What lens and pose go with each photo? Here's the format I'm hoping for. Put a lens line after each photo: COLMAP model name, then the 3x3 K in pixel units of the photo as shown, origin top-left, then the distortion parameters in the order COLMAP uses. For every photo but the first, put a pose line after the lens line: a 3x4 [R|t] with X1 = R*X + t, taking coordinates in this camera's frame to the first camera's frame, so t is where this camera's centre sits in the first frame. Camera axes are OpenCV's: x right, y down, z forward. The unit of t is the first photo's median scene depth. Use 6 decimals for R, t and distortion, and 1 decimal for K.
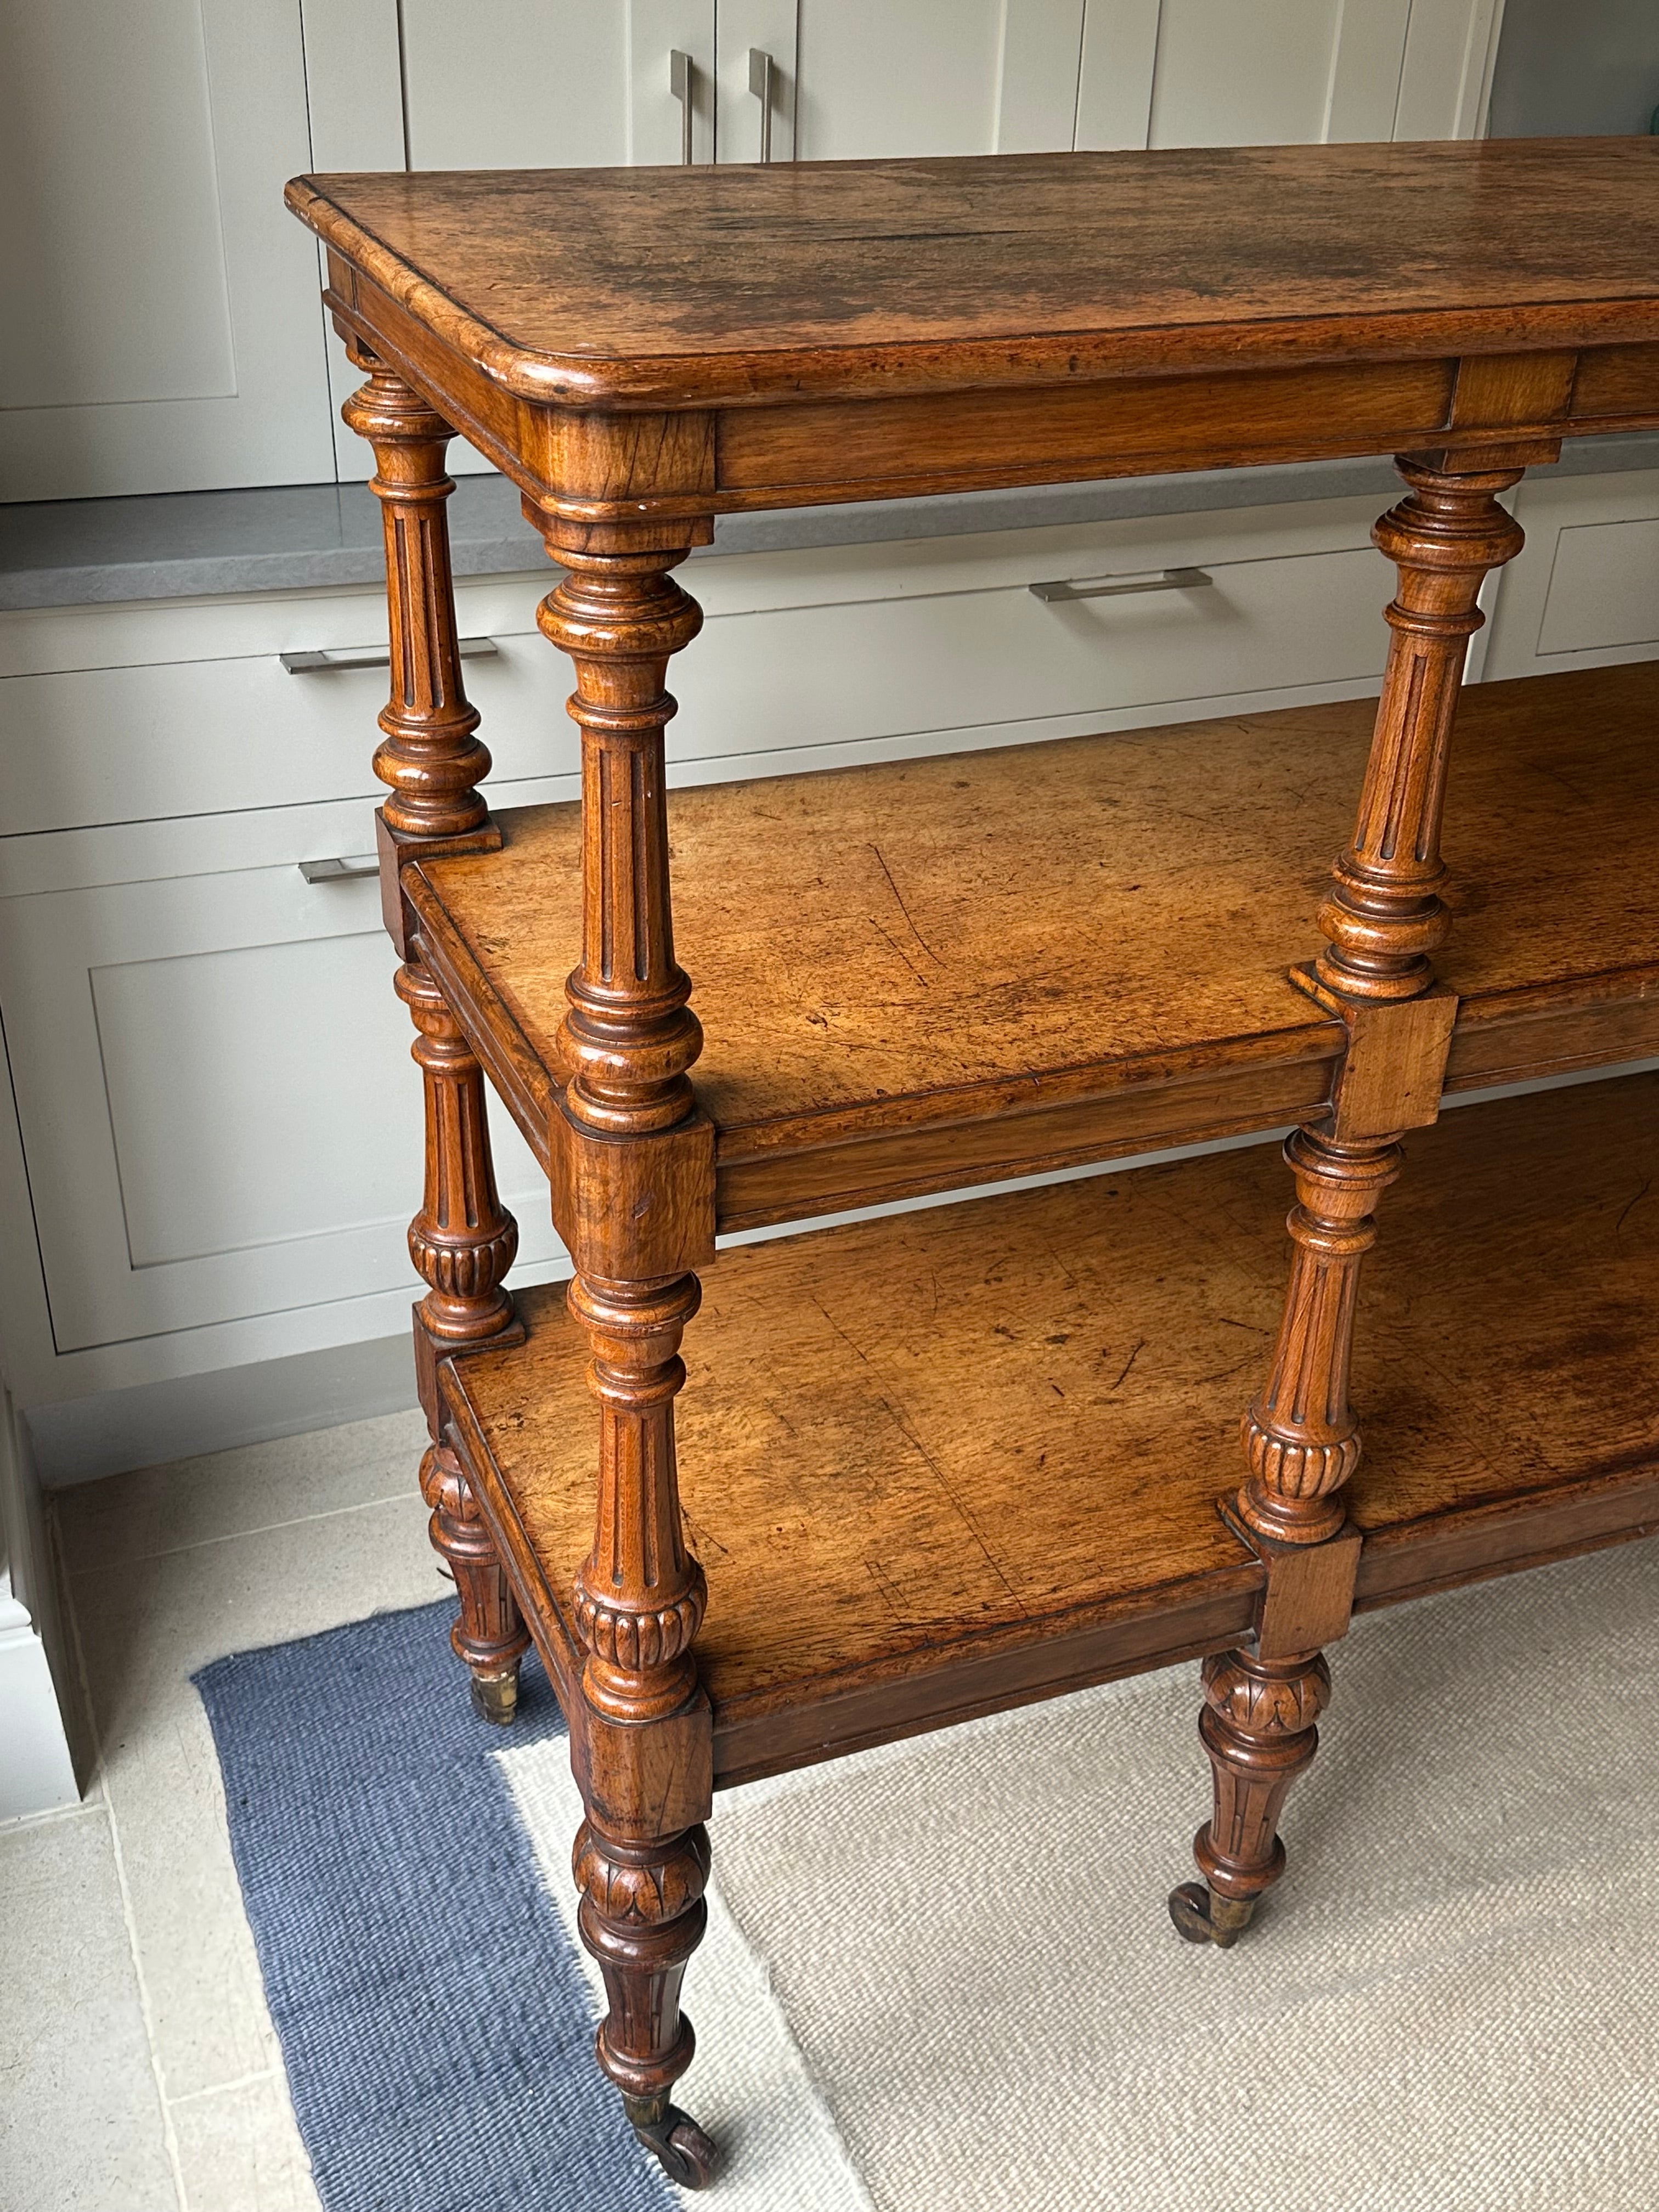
lens RADIAL K [[2304.4, 0, 824.5], [0, 2304.4, 1111.7], [0, 0, 1]] dist [0.077260, -0.008043]
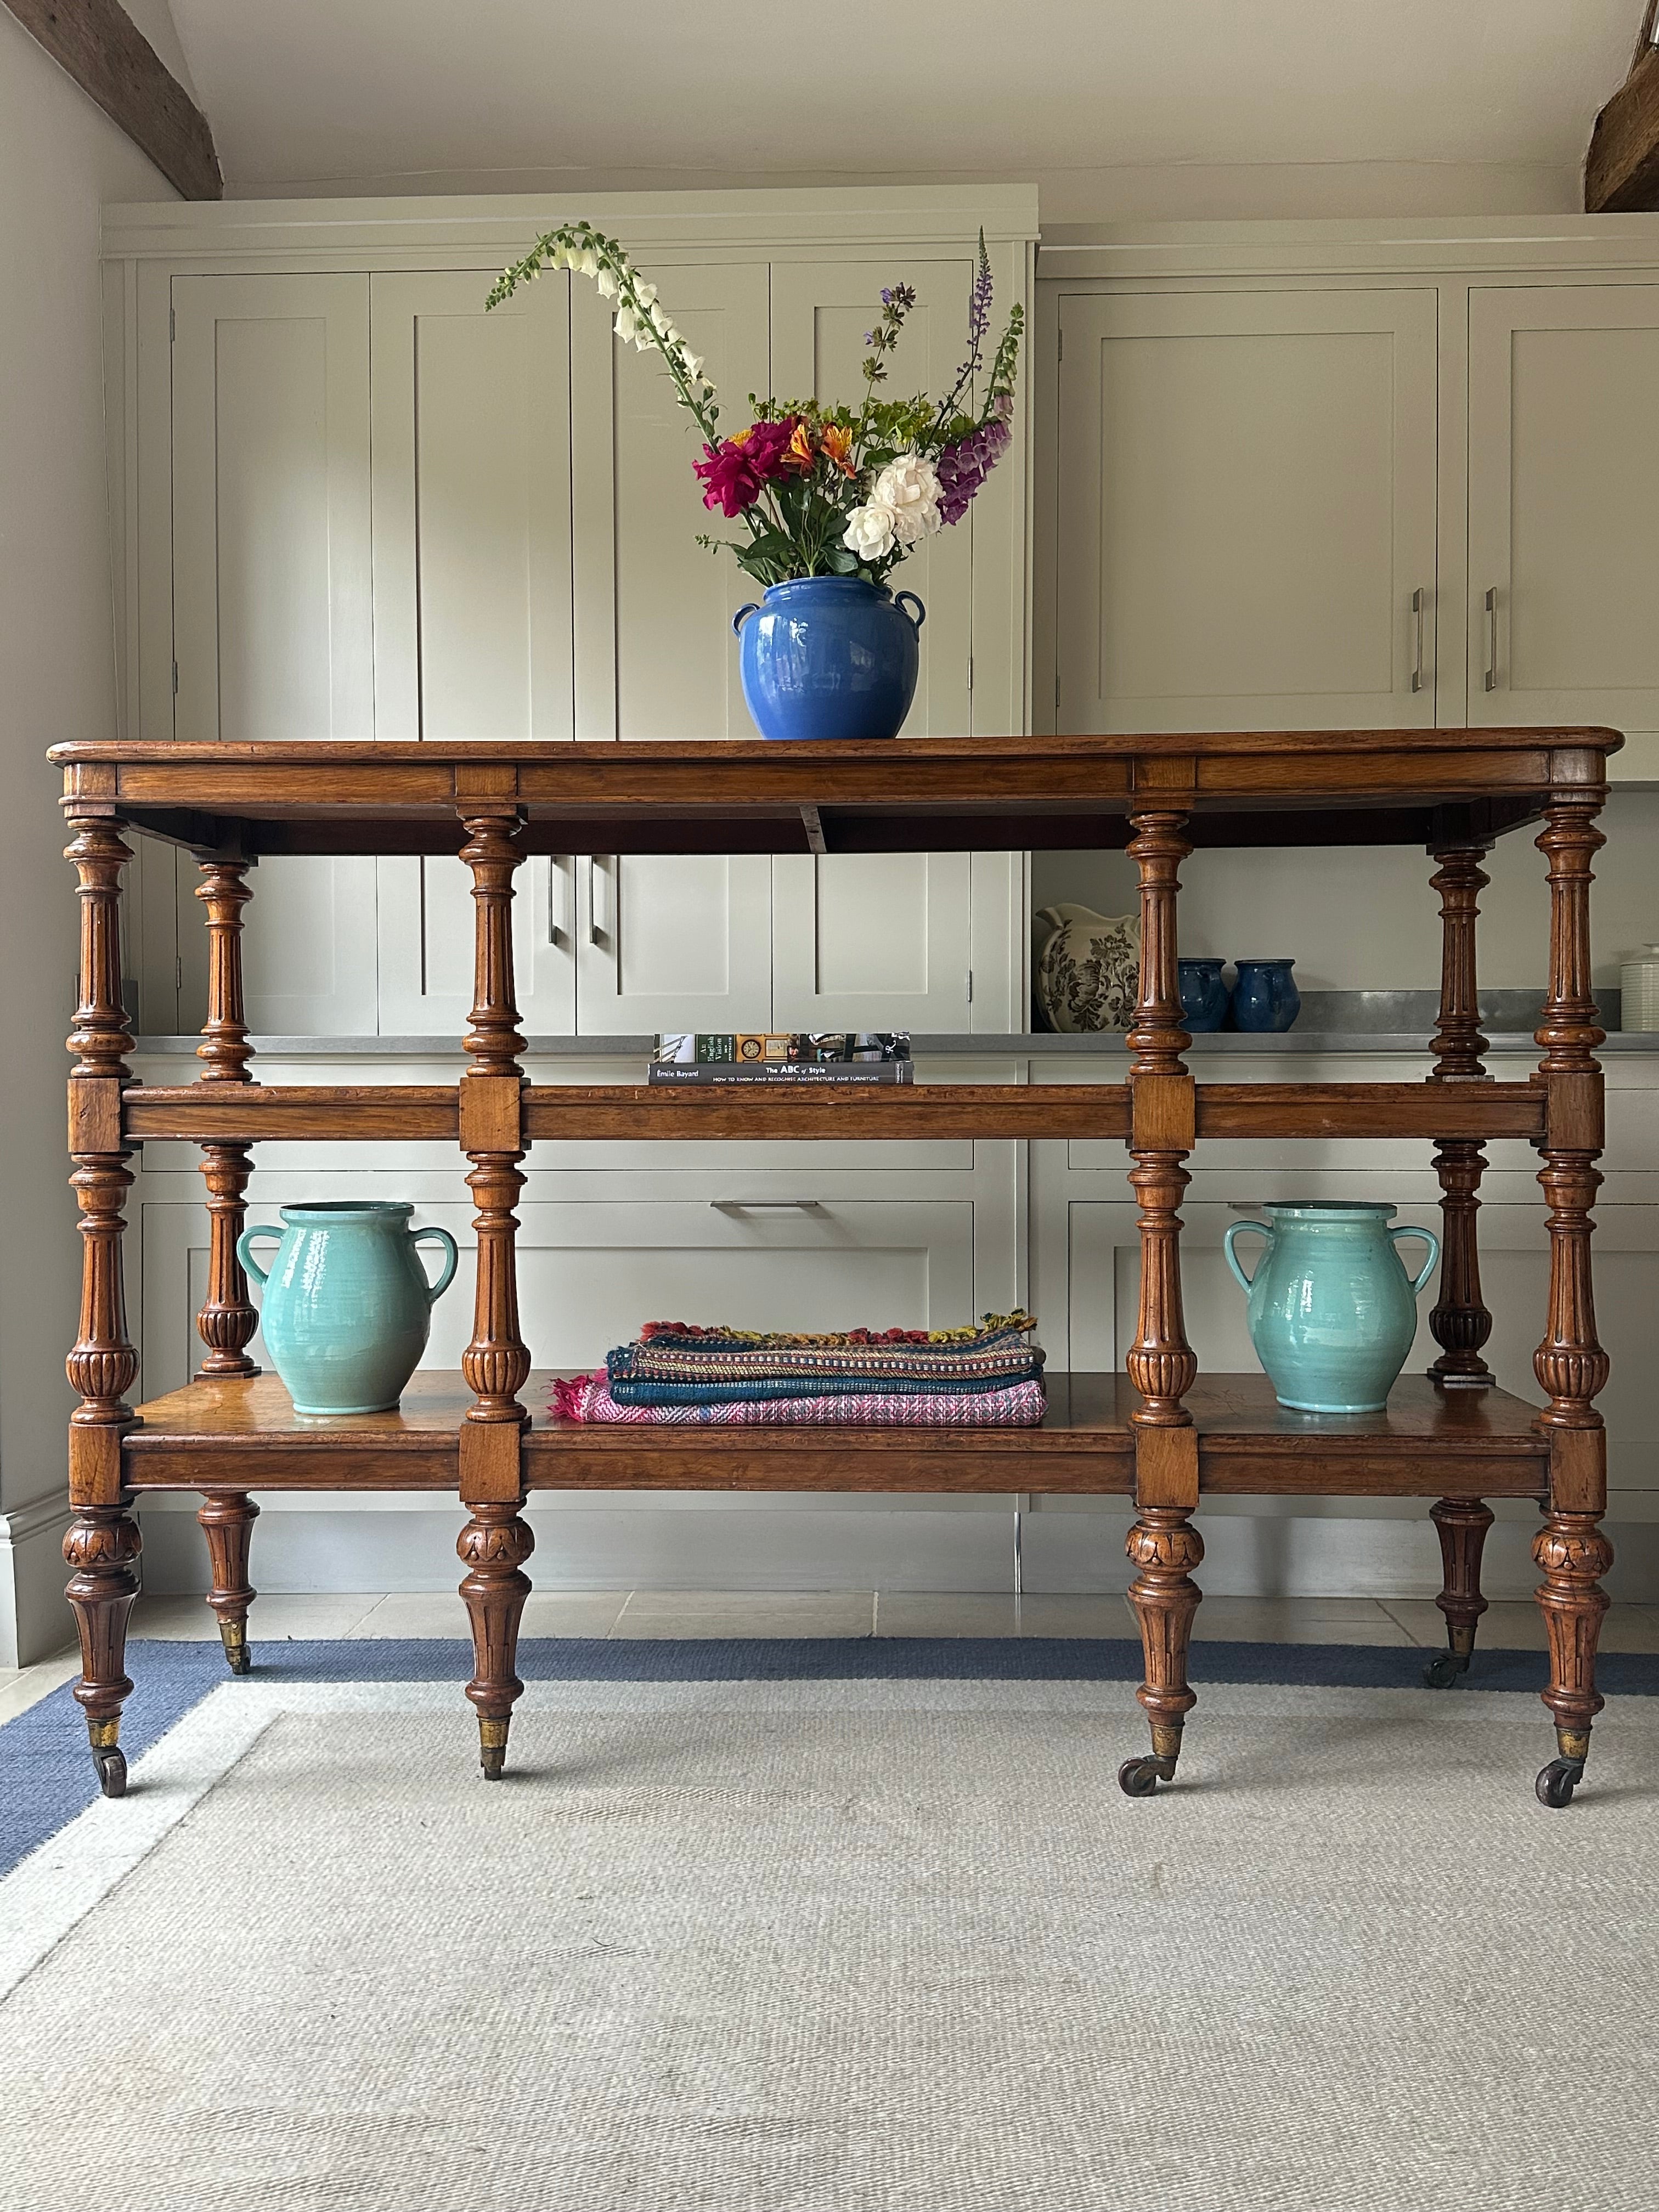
lens RADIAL K [[1887.4, 0, 822.4], [0, 1887.4, 1105.8], [0, 0, 1]] dist [0.208140, -0.503209]
pose [[0.909808, -0.030677, -0.413893, 1.181994], [-0.177824, 0.872274, -0.455540, 0.666499], [0.375003, 0.488054, 0.788147, -0.178275]]
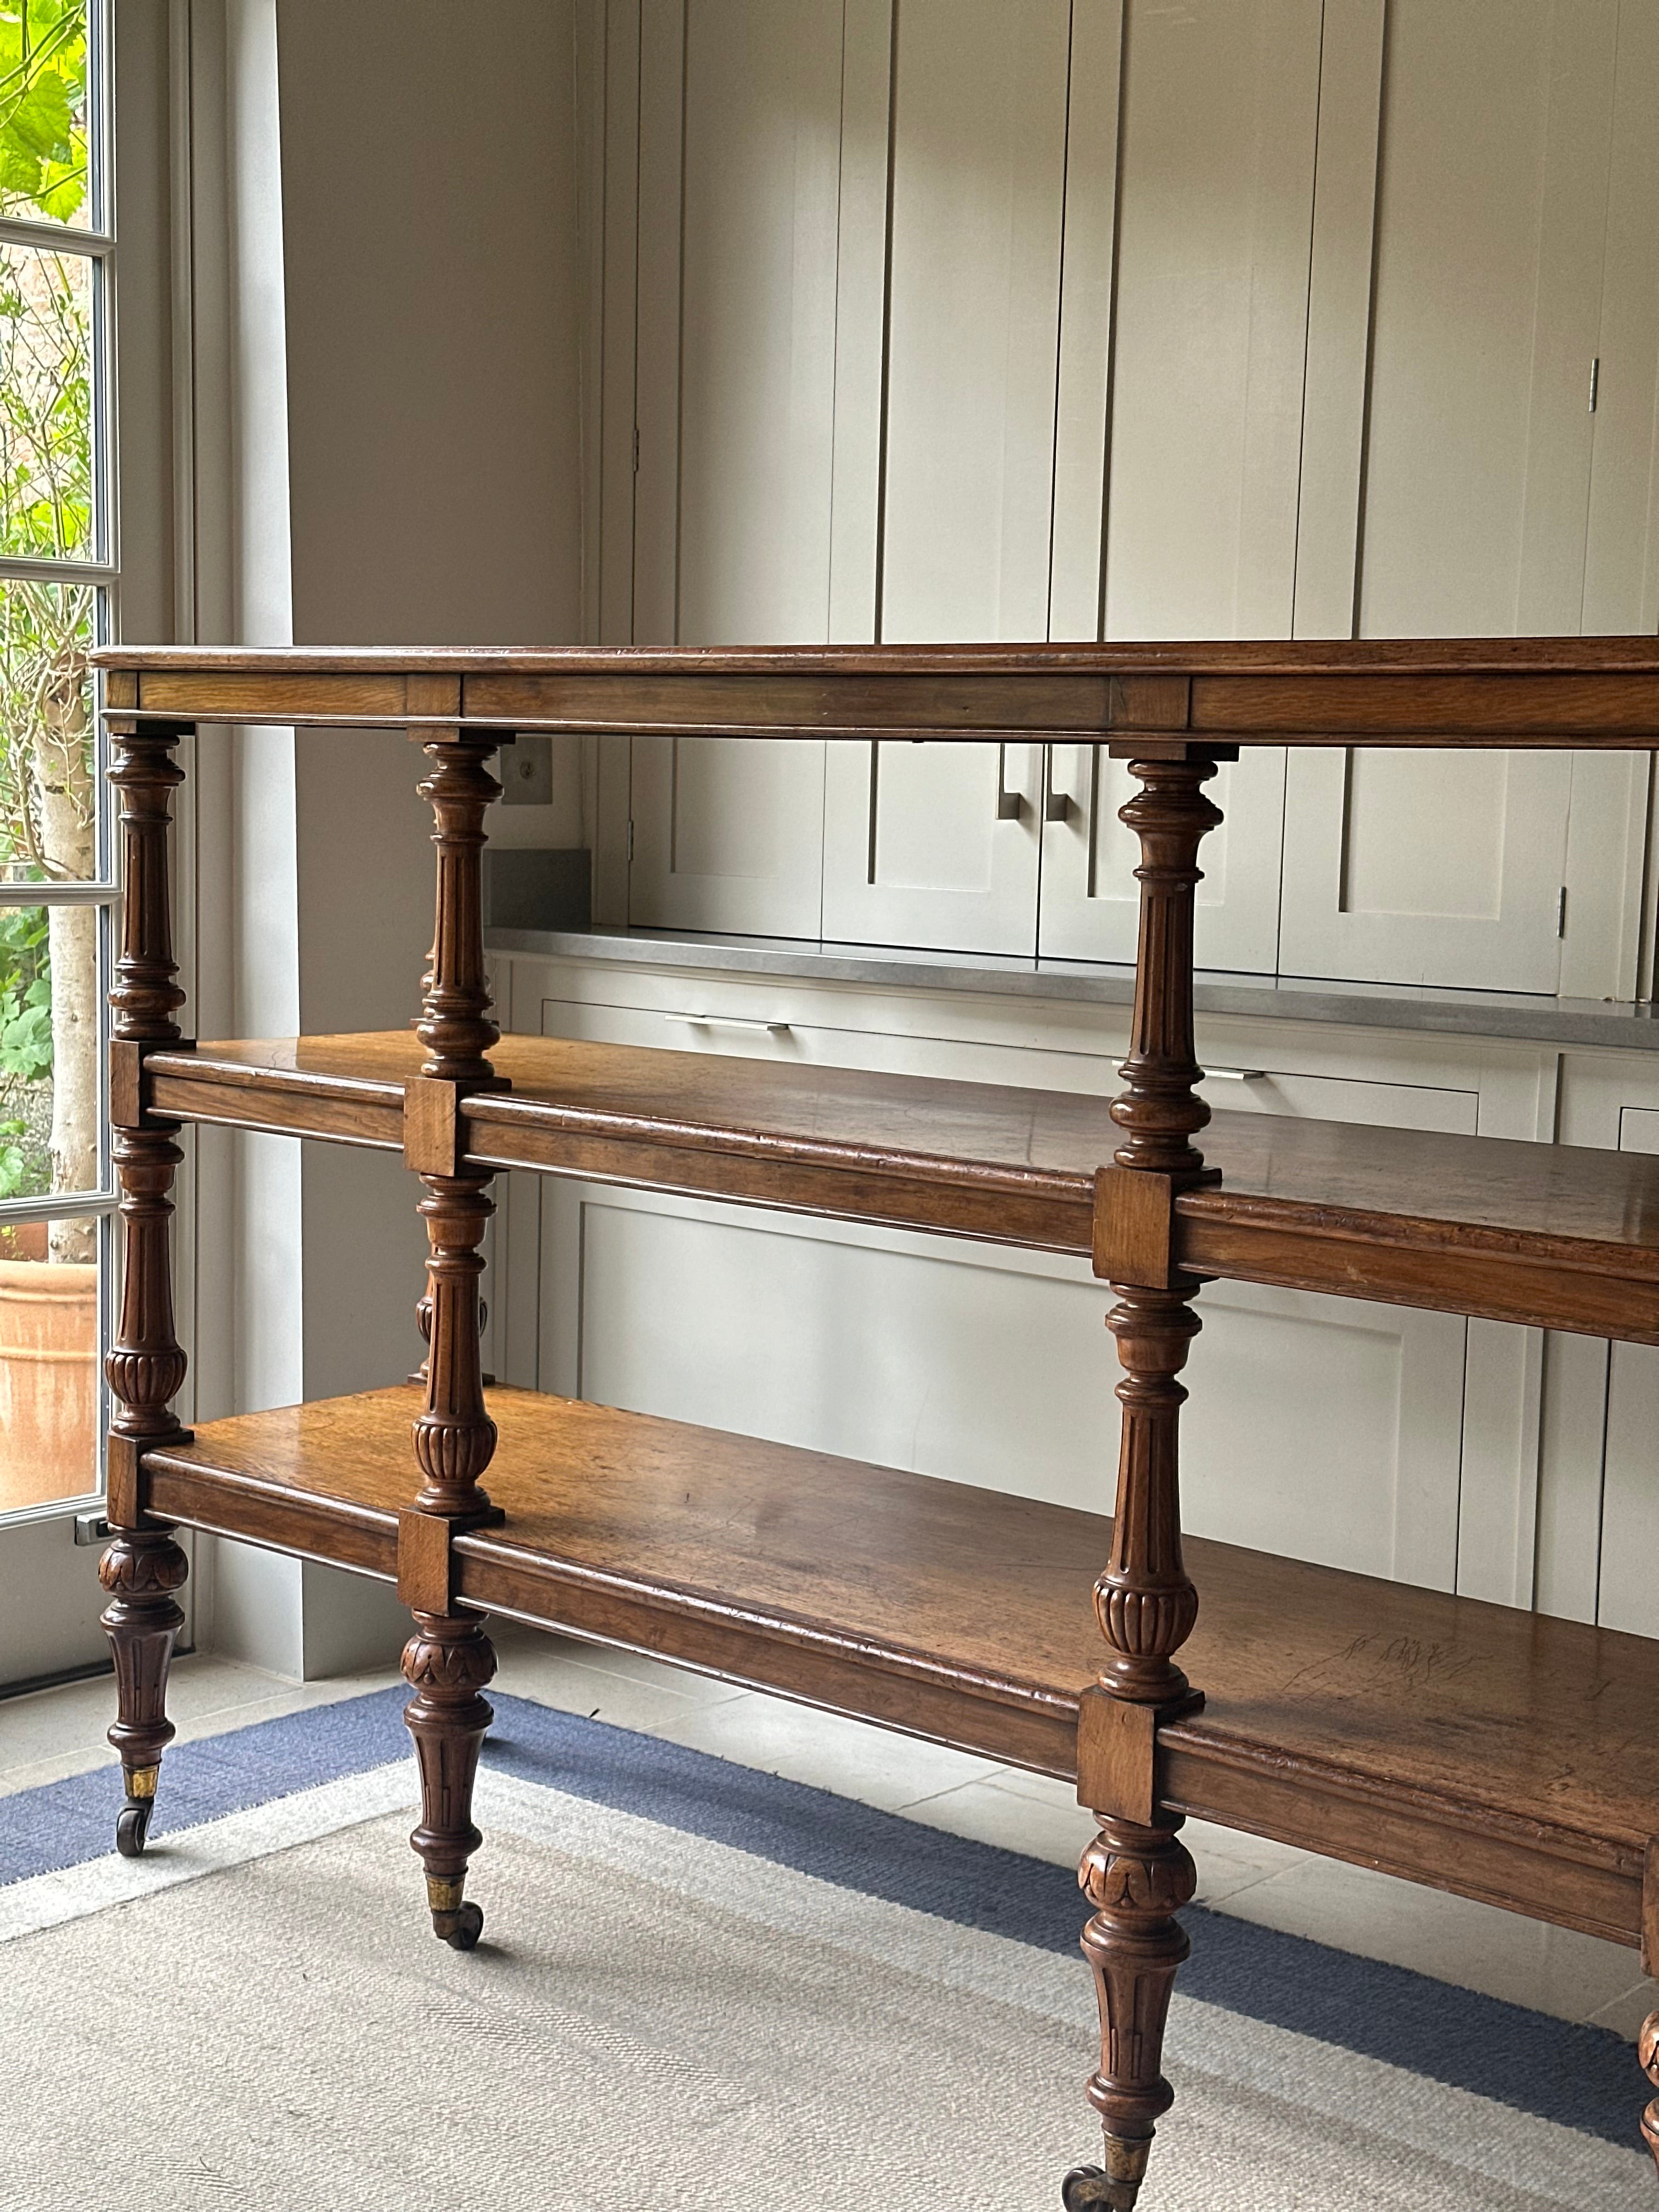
lens RADIAL K [[3065.9, 0, 832.8], [0, 3065.9, 1117.1], [0, 0, 1]] dist [0.170257, -0.364267]
pose [[0.456007, 0.083001, -0.886097, 2.193045], [-0.449182, 0.880989, -0.148638, 0.160715], [0.768305, 0.465799, 0.439020, 0.303233]]
